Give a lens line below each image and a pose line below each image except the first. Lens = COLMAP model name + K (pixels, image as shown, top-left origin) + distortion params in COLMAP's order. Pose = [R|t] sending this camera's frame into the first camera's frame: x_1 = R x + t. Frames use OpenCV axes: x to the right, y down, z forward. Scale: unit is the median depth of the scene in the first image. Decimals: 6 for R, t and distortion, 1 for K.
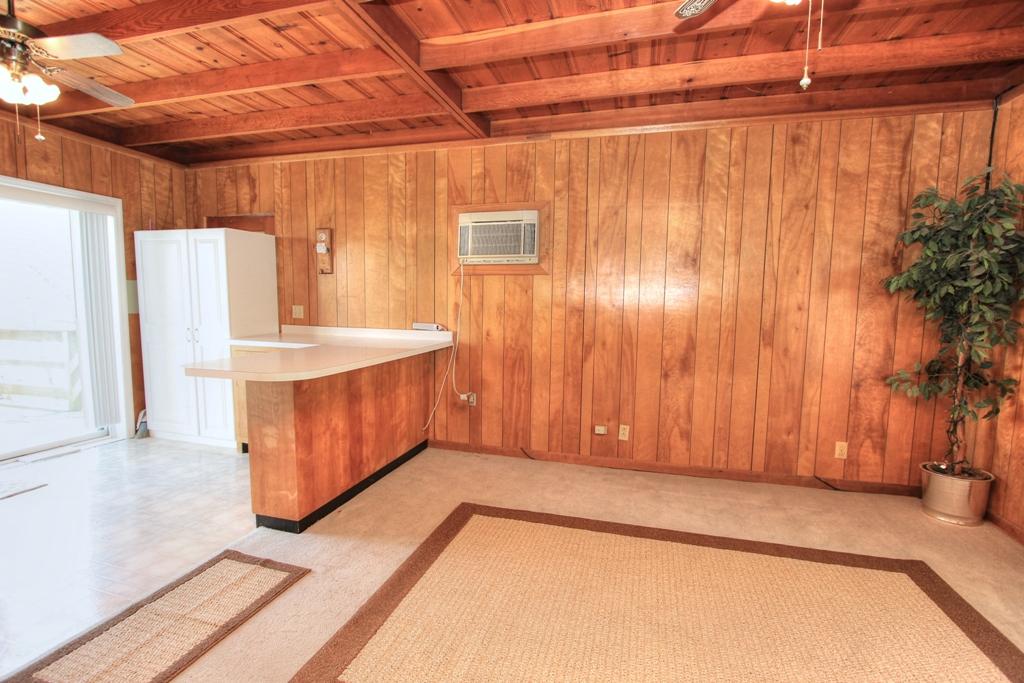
lens RADIAL K [[470.8, 0, 511.9], [0, 470.8, 348.0], [0, 0, 1]] dist [-0.018528, 0.003045]
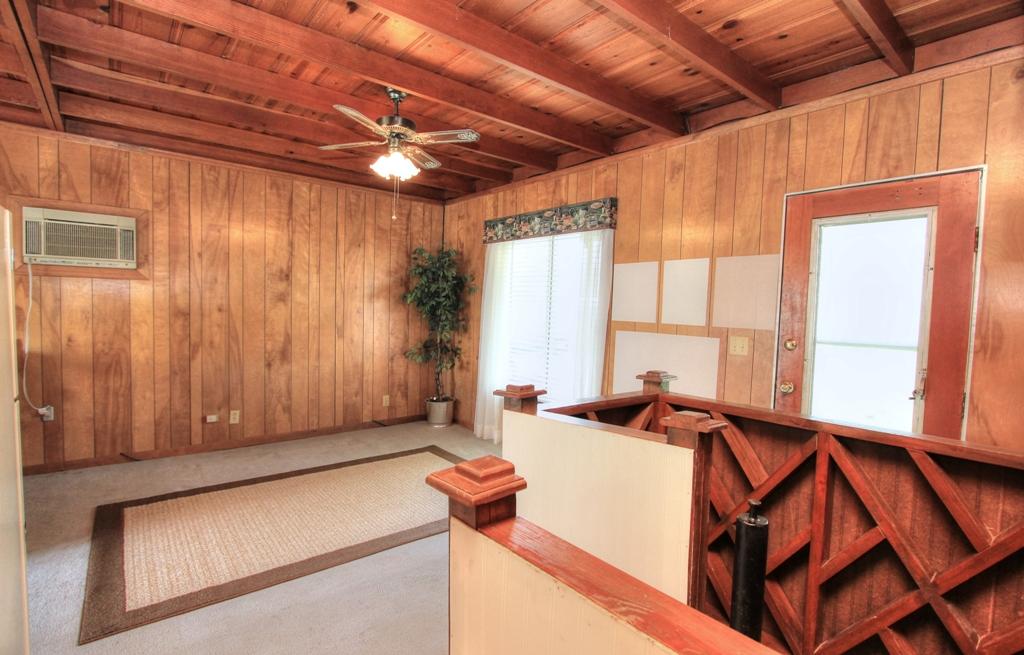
lens RADIAL K [[486.1, 0, 517.1], [0, 486.1, 333.0], [0, 0, 1]] dist [-0.014155, 0.000621]
pose [[0.568191, -0.041152, 0.821867, -0.367757], [0.058167, 0.998259, 0.009772, -0.001346], [-0.820838, 0.042253, 0.569596, -0.299668]]
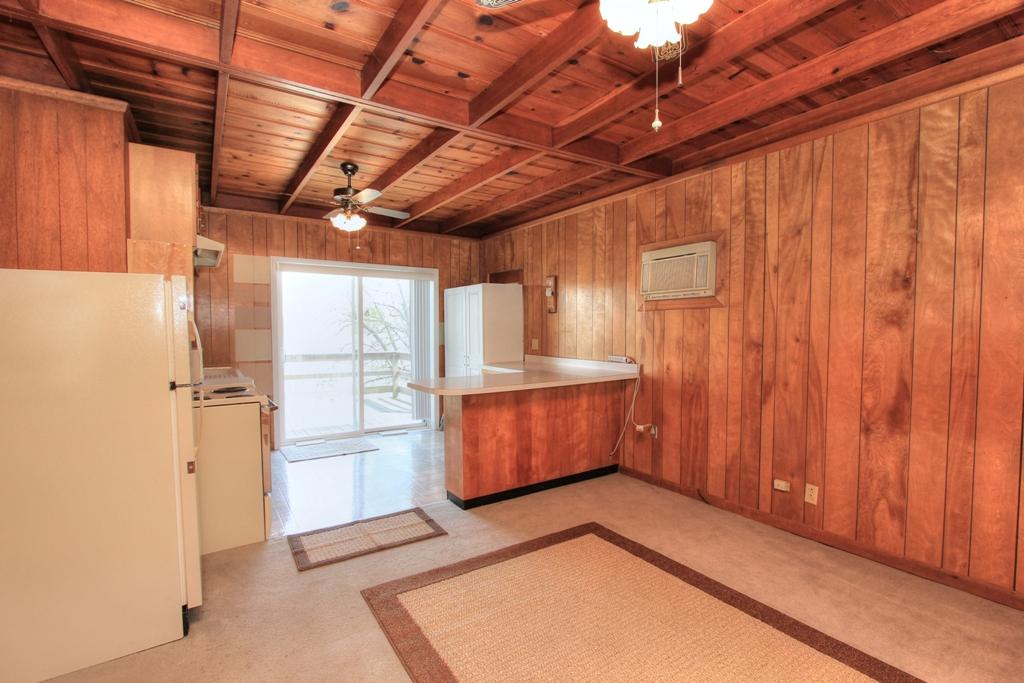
lens RADIAL K [[470.8, 0, 512.5], [0, 470.8, 348.3], [0, 0, 1]] dist [-0.018528, 0.003045]
pose [[0.755547, 0.010739, -0.655007, 0.395847], [-0.049973, 0.997897, -0.041283, -0.015087], [0.653186, 0.063924, 0.754494, 0.029074]]
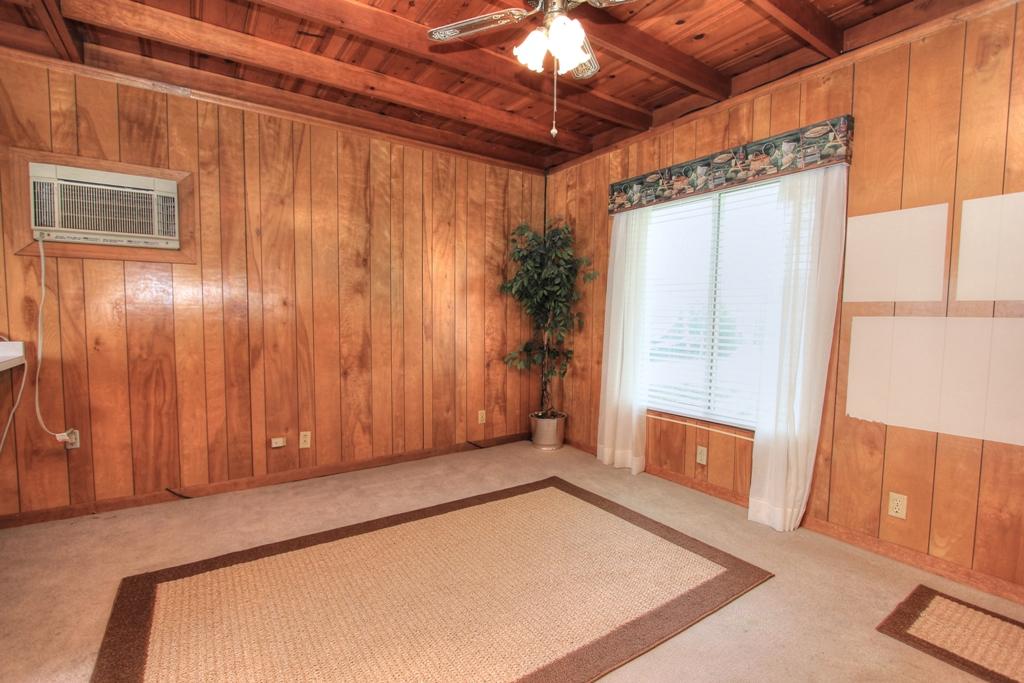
lens RADIAL K [[470.8, 0, 516.3], [0, 470.8, 349.2], [0, 0, 1]] dist [-0.018528, 0.003045]
pose [[0.639009, -0.060505, 0.766816, -0.206661], [0.073216, 0.997160, 0.017667, 0.016011], [-0.765706, 0.044854, 0.641624, 0.079786]]
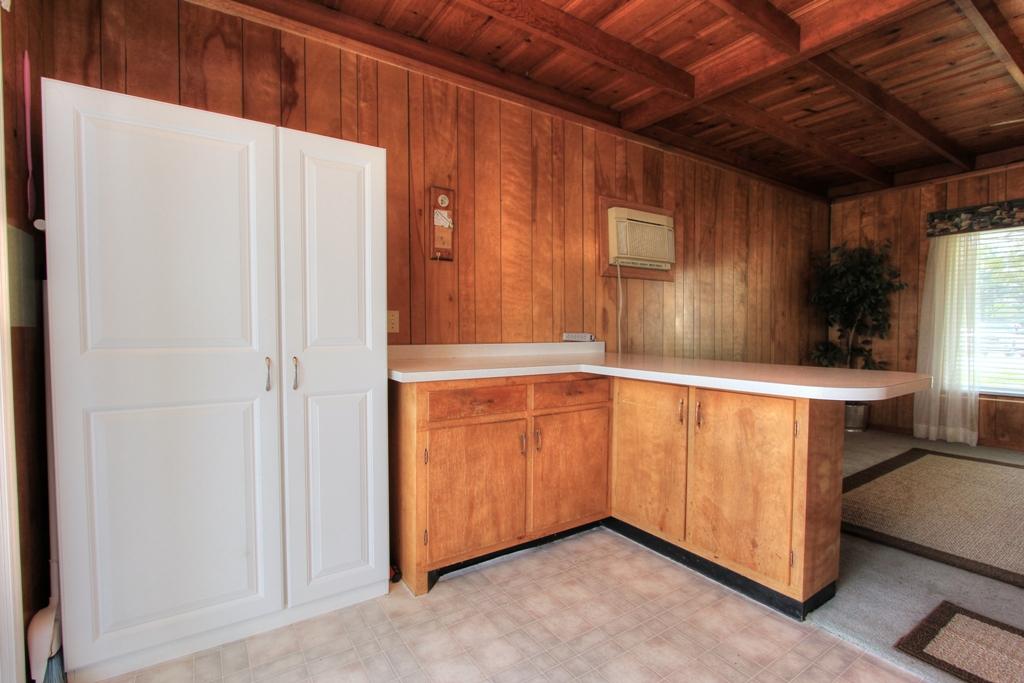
lens RADIAL K [[470.8, 0, 514.4], [0, 470.8, 347.2], [0, 0, 1]] dist [-0.018528, 0.003045]
pose [[0.649820, -0.045707, 0.758713, -1.003107], [0.088448, 0.995956, -0.015755, -0.029228], [-0.754925, 0.077345, 0.651235, 0.645562]]
